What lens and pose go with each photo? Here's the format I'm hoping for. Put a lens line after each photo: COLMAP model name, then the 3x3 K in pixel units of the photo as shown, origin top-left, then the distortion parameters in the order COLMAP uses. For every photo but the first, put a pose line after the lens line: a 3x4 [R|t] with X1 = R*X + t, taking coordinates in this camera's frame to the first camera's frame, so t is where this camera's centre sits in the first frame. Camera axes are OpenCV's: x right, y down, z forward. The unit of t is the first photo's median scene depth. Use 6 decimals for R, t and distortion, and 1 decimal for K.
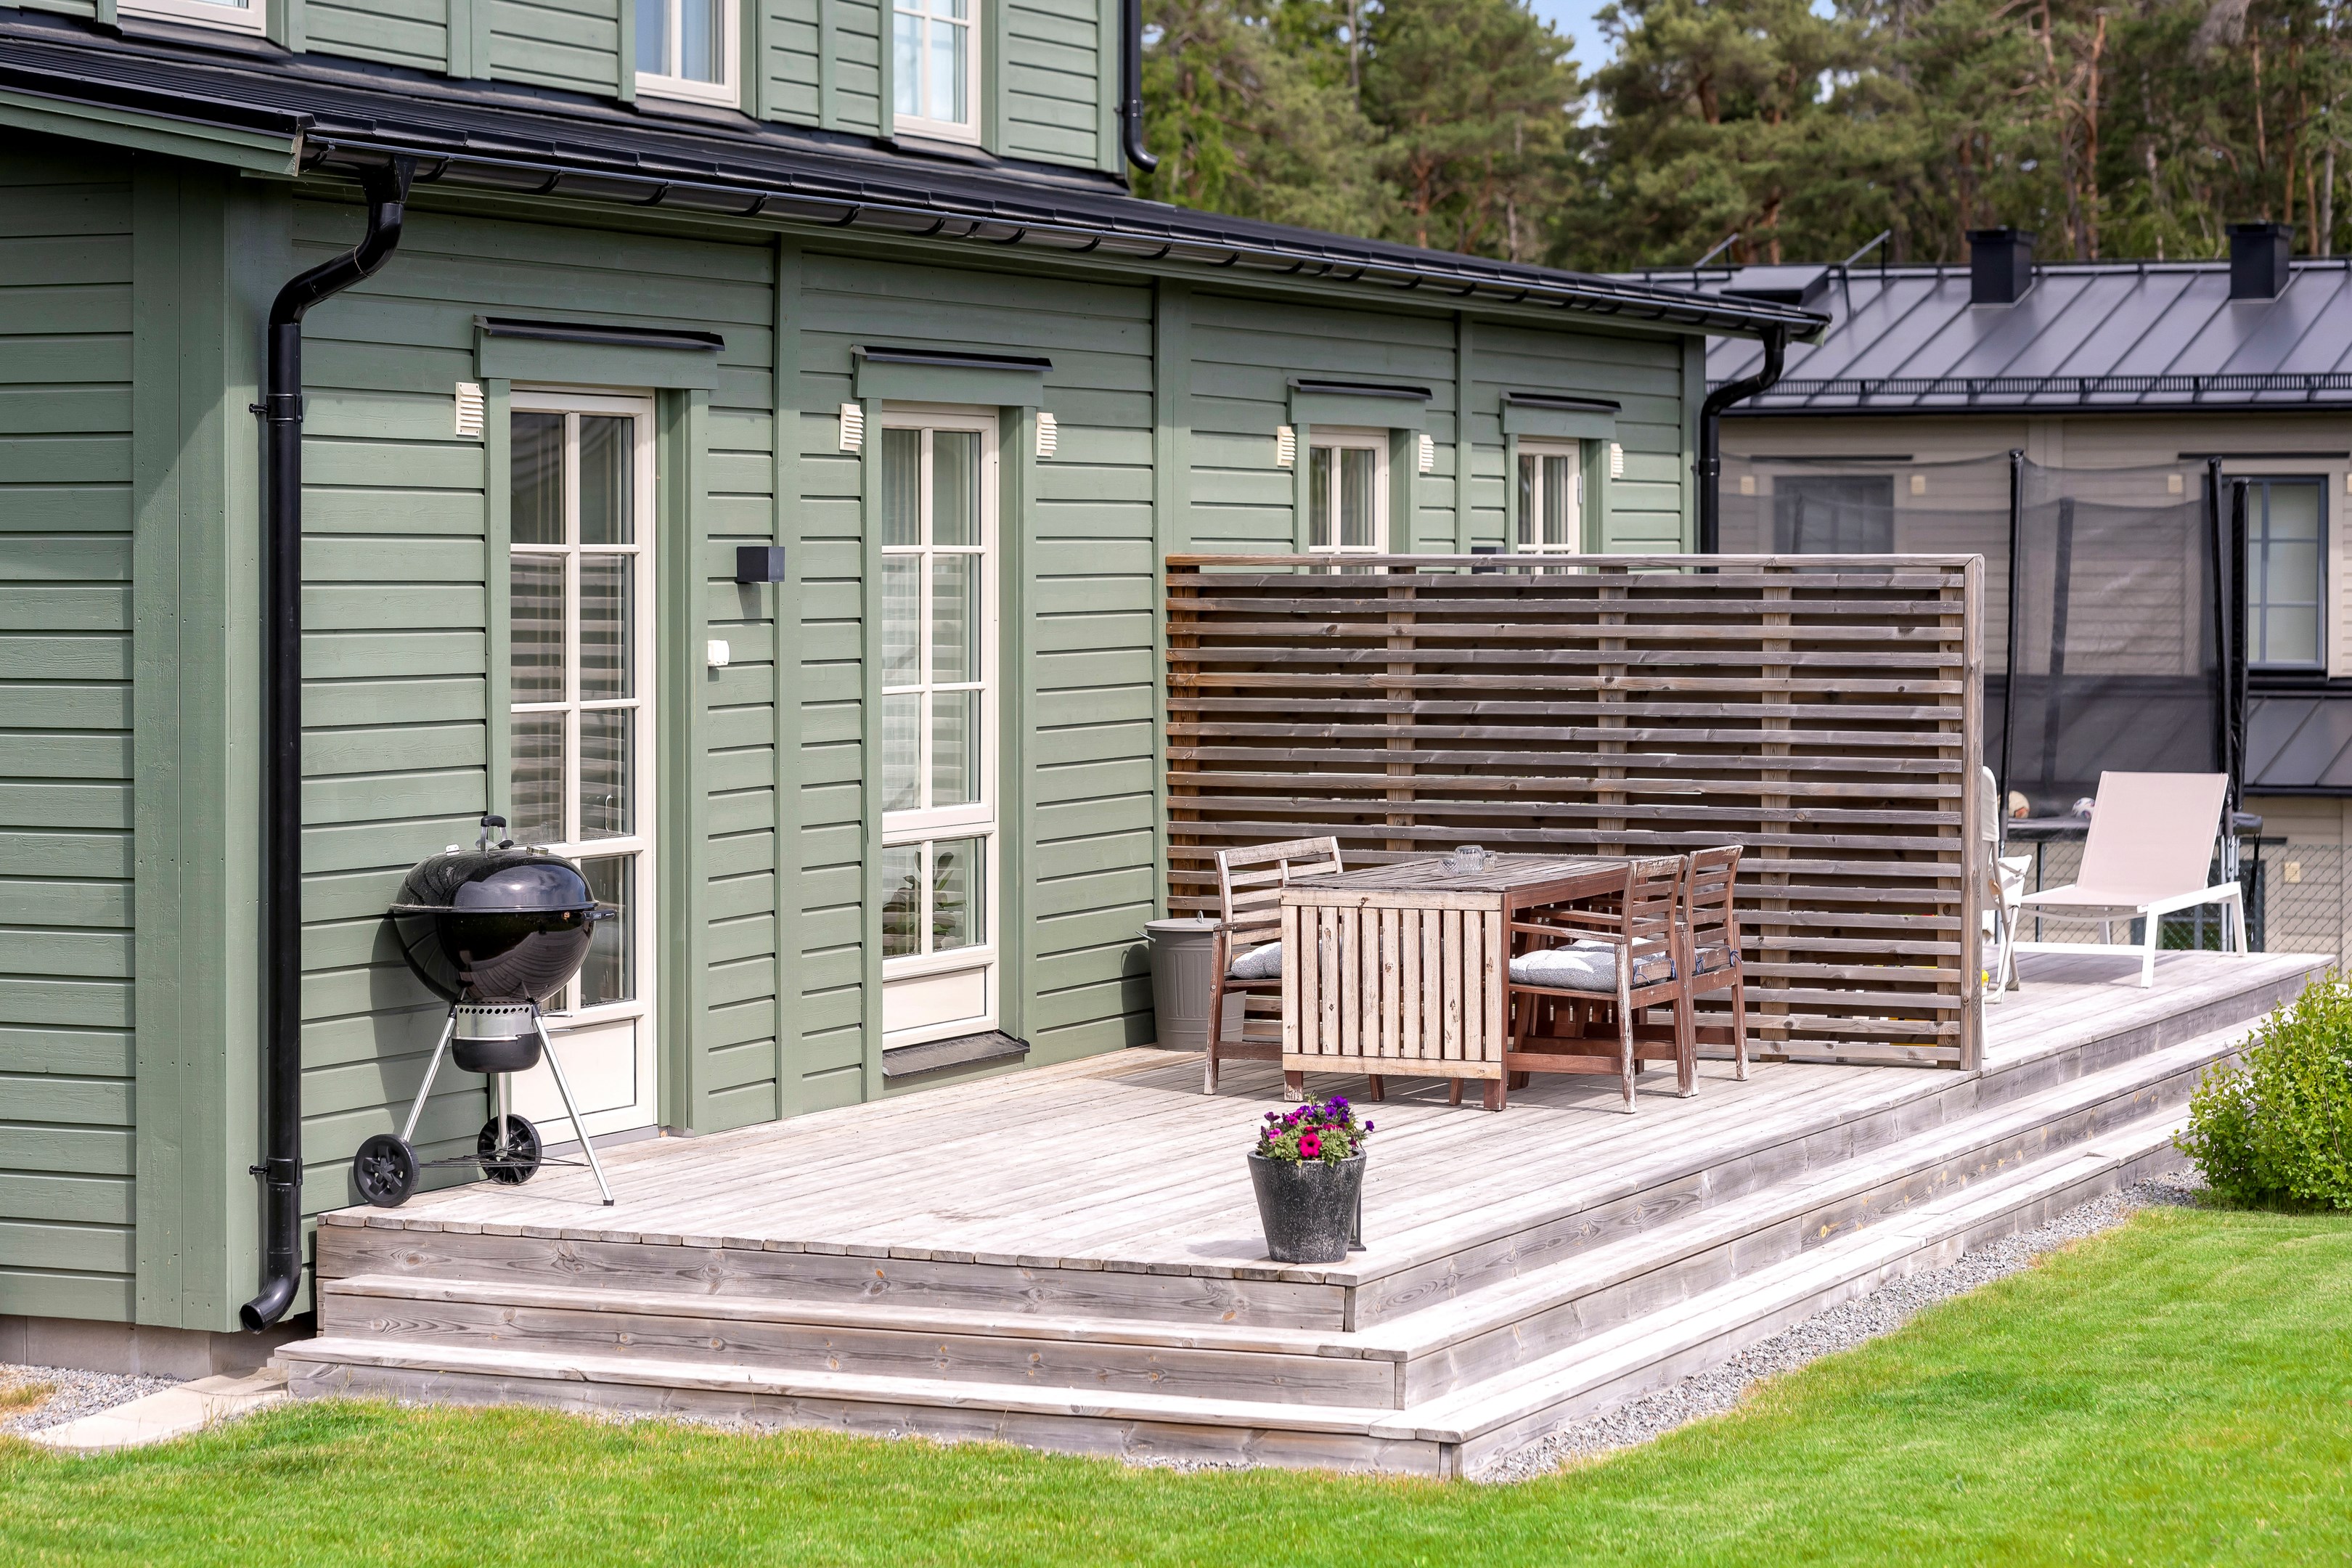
lens RADIAL K [[5606.5, 0, 1176.0], [0, 5606.5, 784.0], [0, 0, 1]] dist [-0.007562, -0.041247]
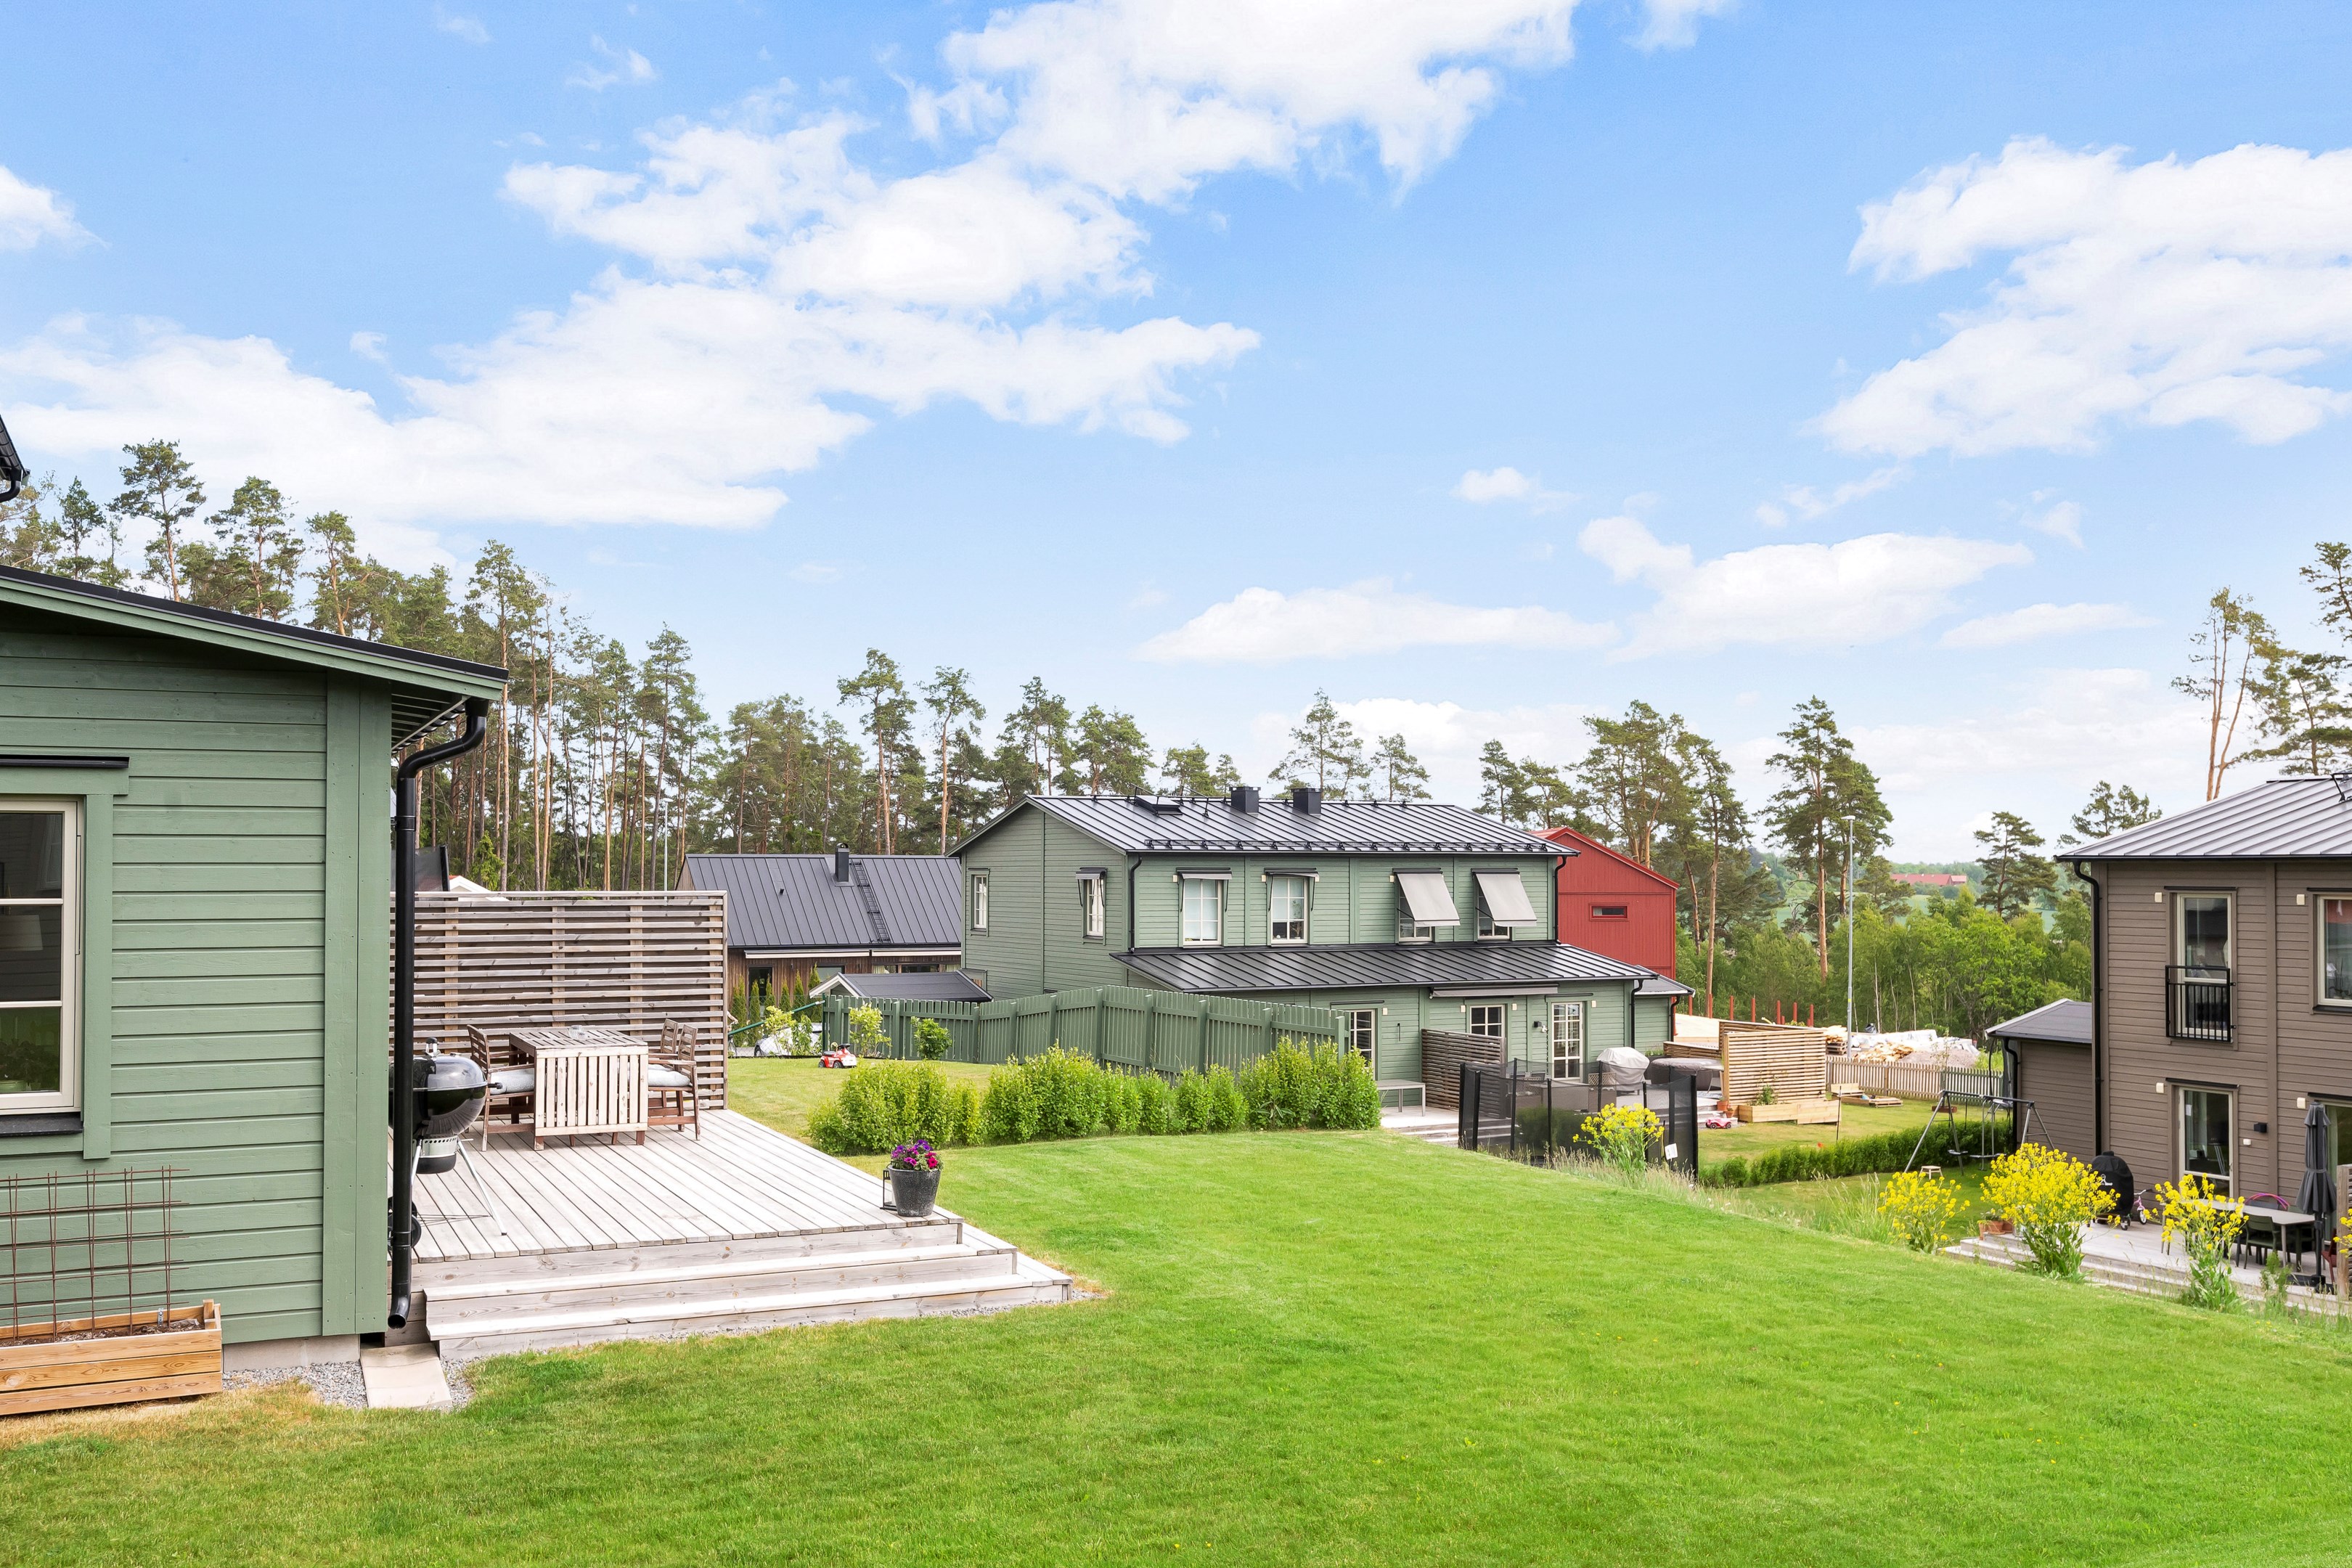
lens RADIAL K [[2079.1, 0, 1176.0], [0, 2079.1, 784.0], [0, 0, 1]] dist [0.004075, 0.002452]
pose [[0.666206, 0.030536, 0.745143, -0.428073], [0.031959, 0.997075, -0.069434, -0.020606], [-0.745083, 0.070071, 0.663281, 0.295339]]
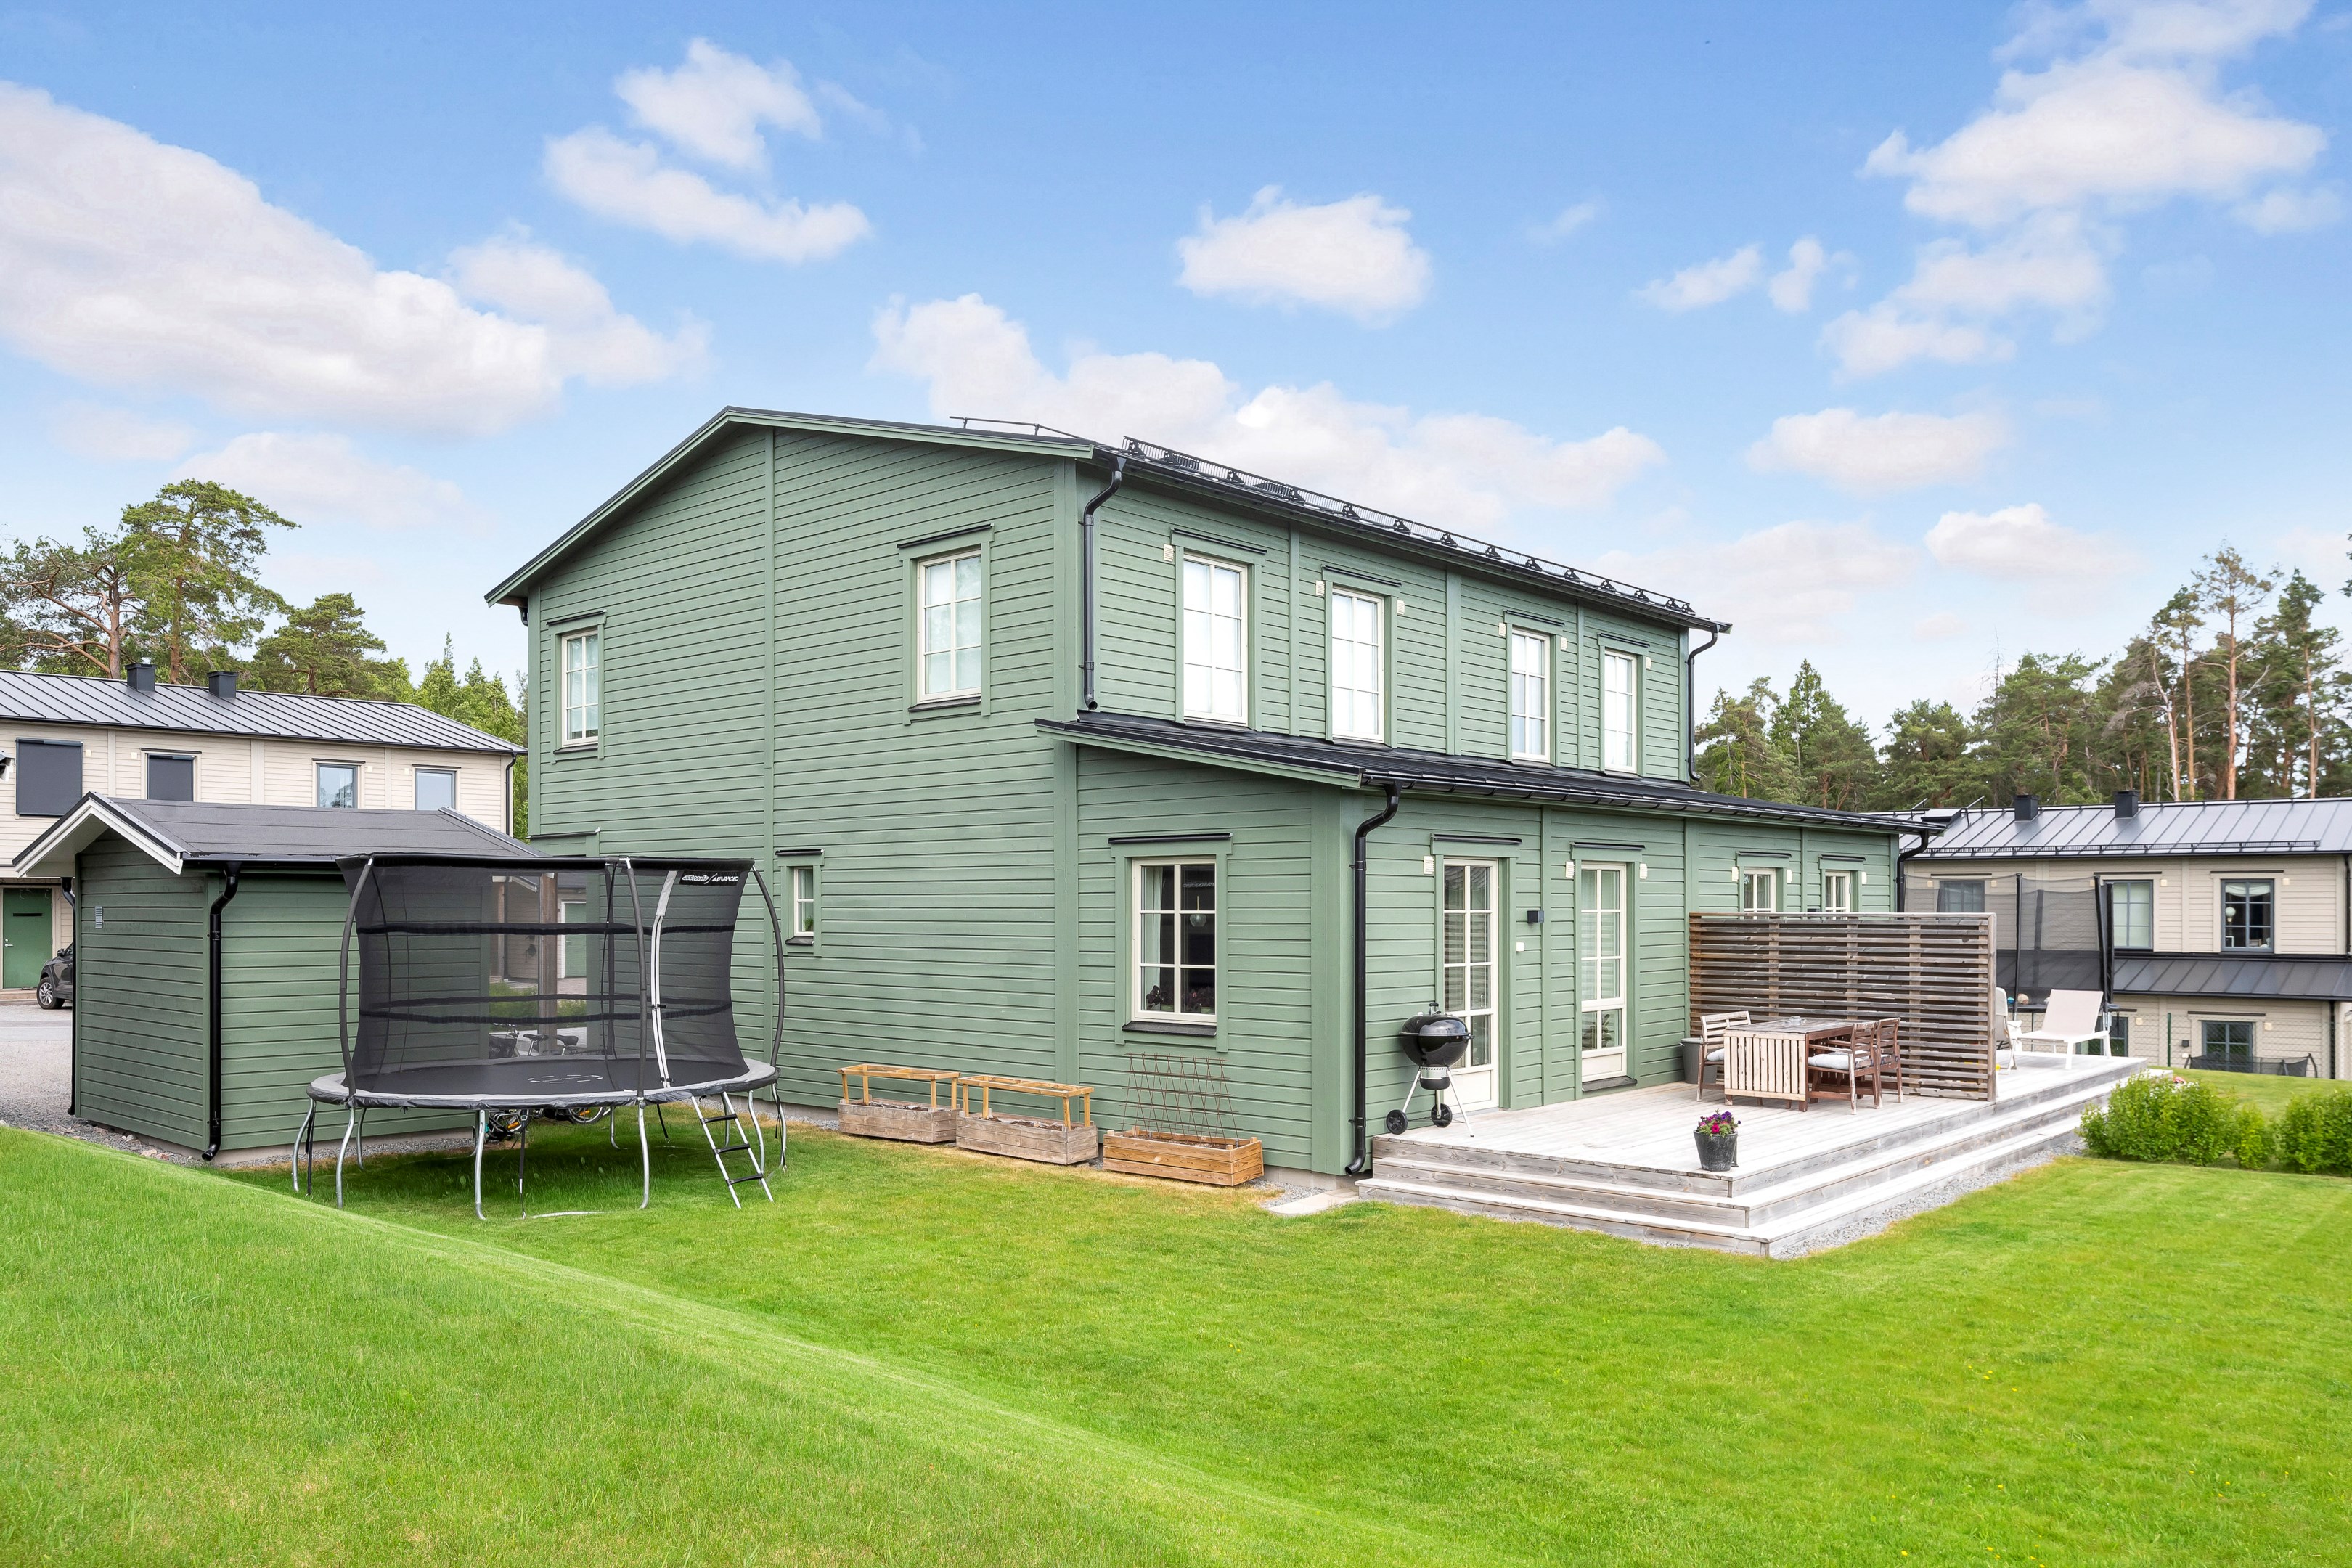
lens RADIAL K [[1720.2, 0, 1184.5], [0, 1720.2, 901.7], [0, 0, 1]] dist [-0.006416, 0.000390]
pose [[0.950406, -0.000052, -0.311013, 0.030979], [-0.013128, 0.999102, -0.040283, -0.008088], [0.310736, 0.042368, 0.949552, 0.085455]]
